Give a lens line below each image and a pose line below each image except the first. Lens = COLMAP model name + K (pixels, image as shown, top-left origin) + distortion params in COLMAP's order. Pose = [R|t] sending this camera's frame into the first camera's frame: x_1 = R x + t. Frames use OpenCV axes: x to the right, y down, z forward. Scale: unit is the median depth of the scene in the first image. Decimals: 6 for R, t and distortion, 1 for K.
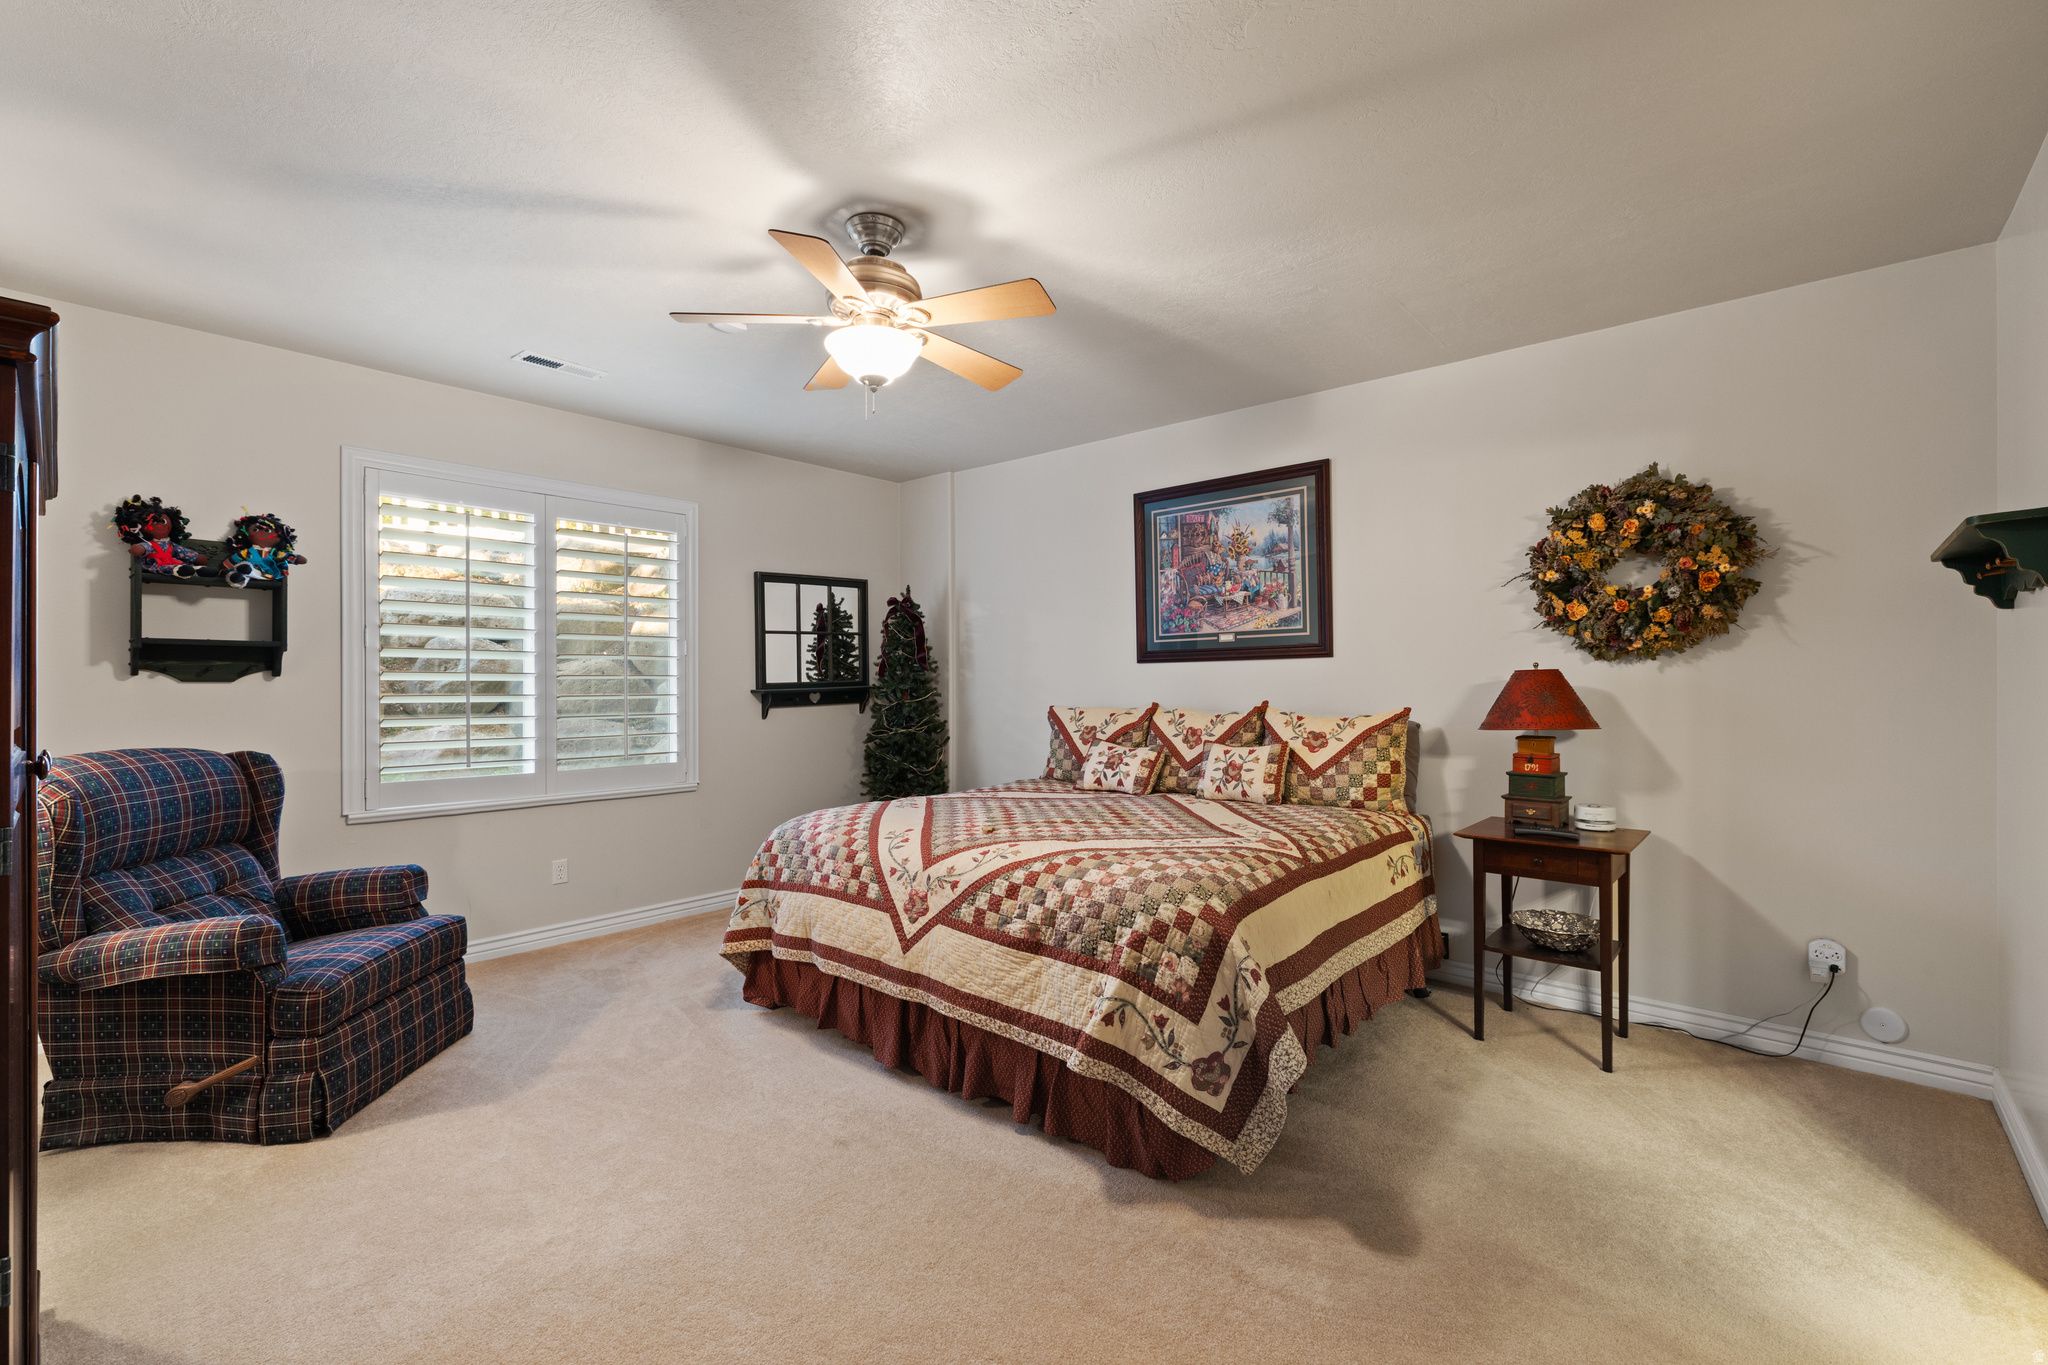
lens RADIAL K [[884.8, 0, 1024.0], [0, 884.8, 682.5], [0, 0, 1]] dist [0.001064, 0.000151]
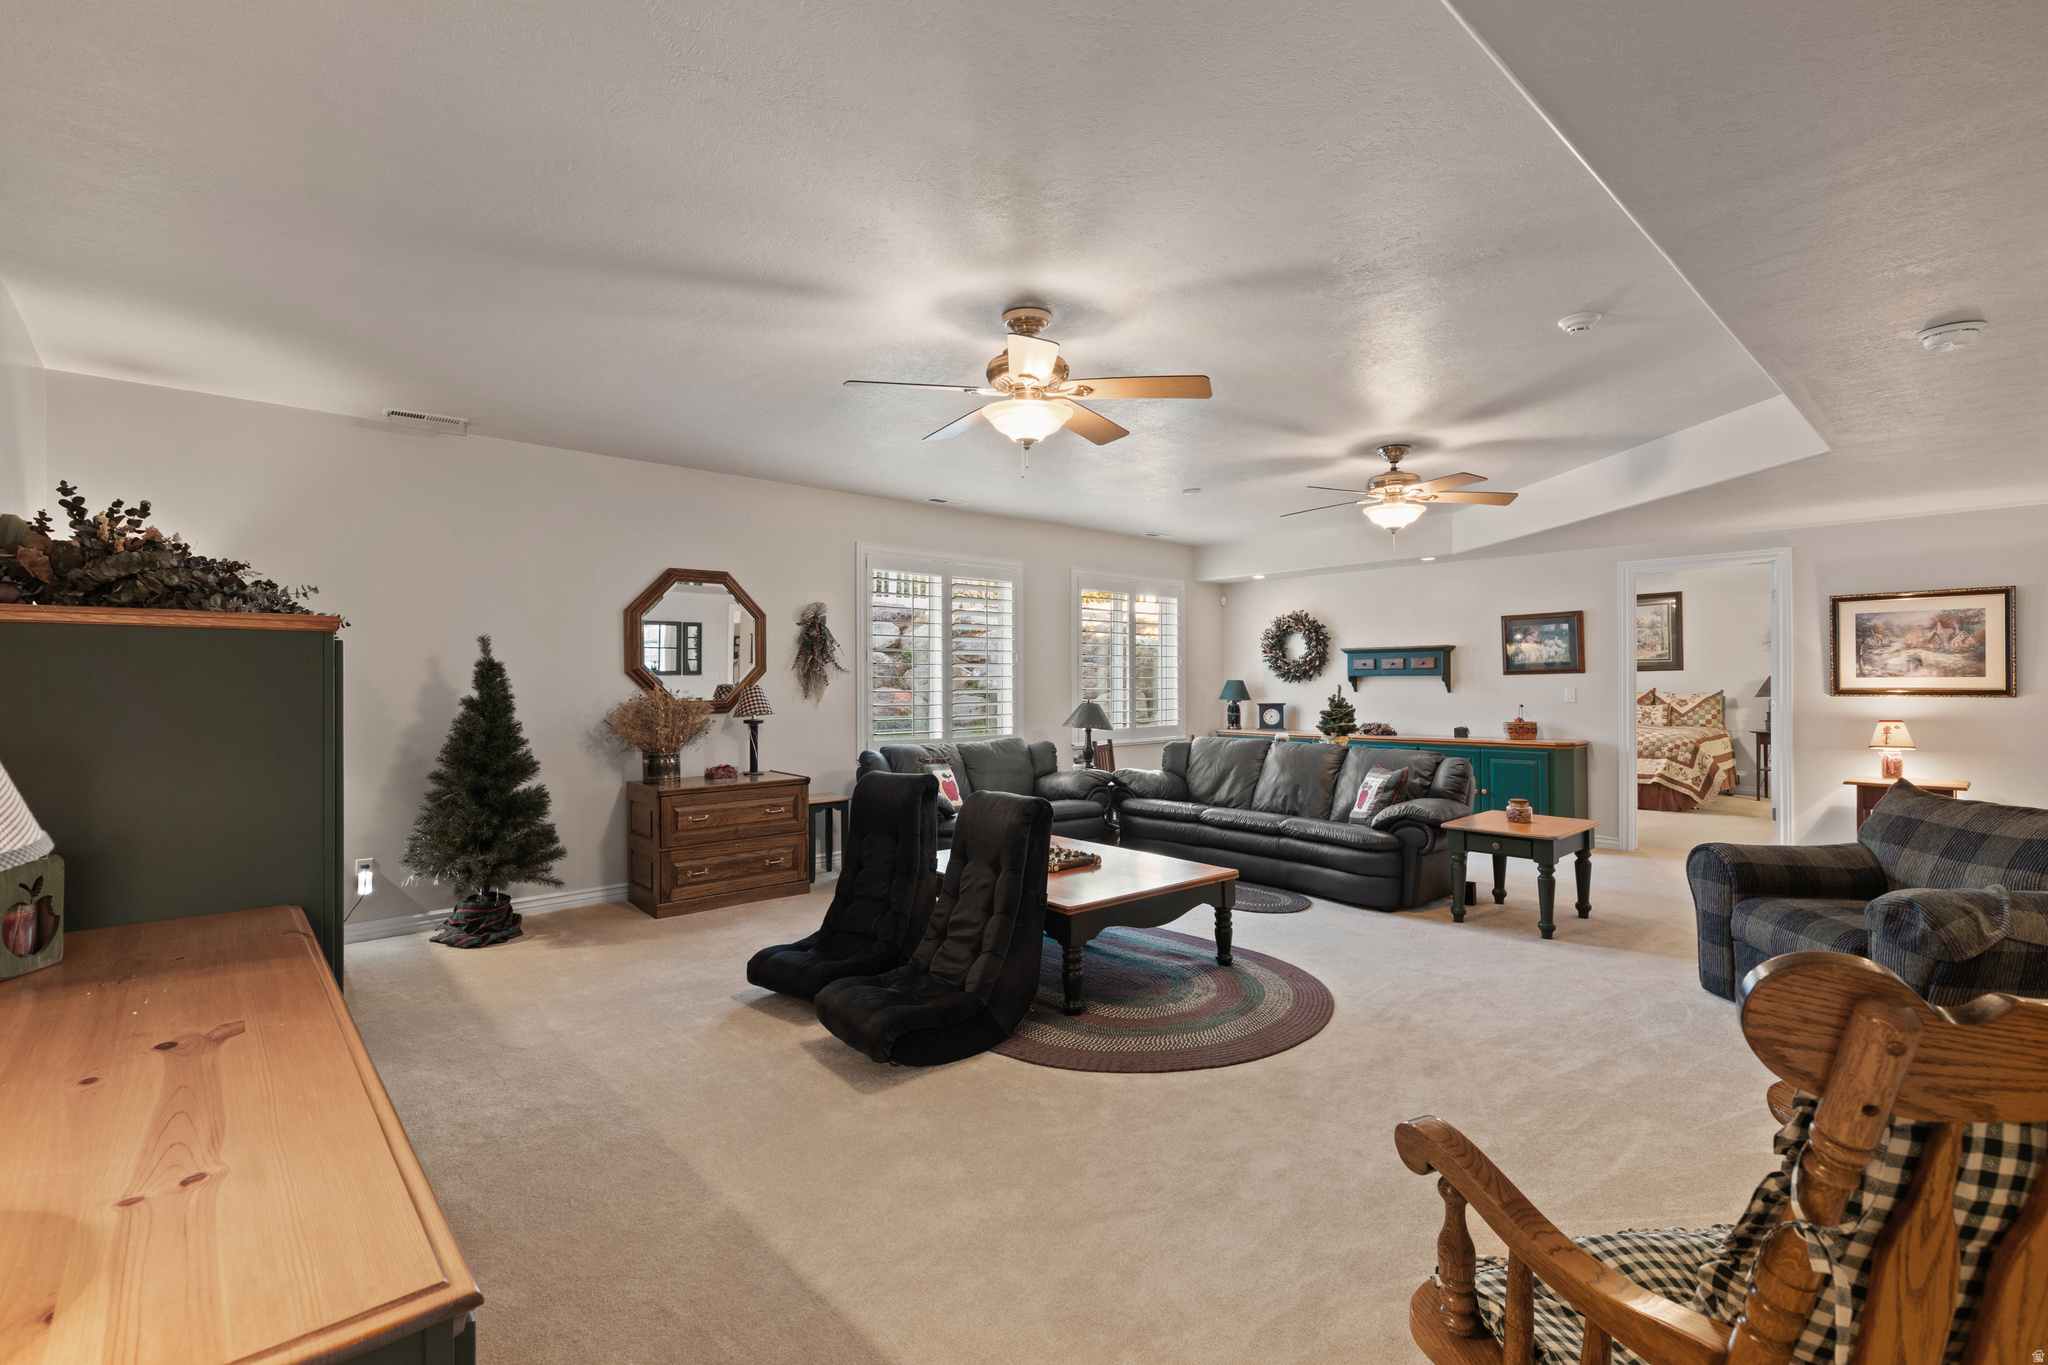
lens RADIAL K [[884.8, 0, 1024.0], [0, 884.8, 682.5], [0, 0, 1]] dist [0.001064, 0.000151]
pose [[0.992260, -0.004542, -0.124094, -1.330989], [0.004471, 0.999990, -0.000850, -0.000596], [0.124097, 0.000289, 0.992270, -1.919531]]
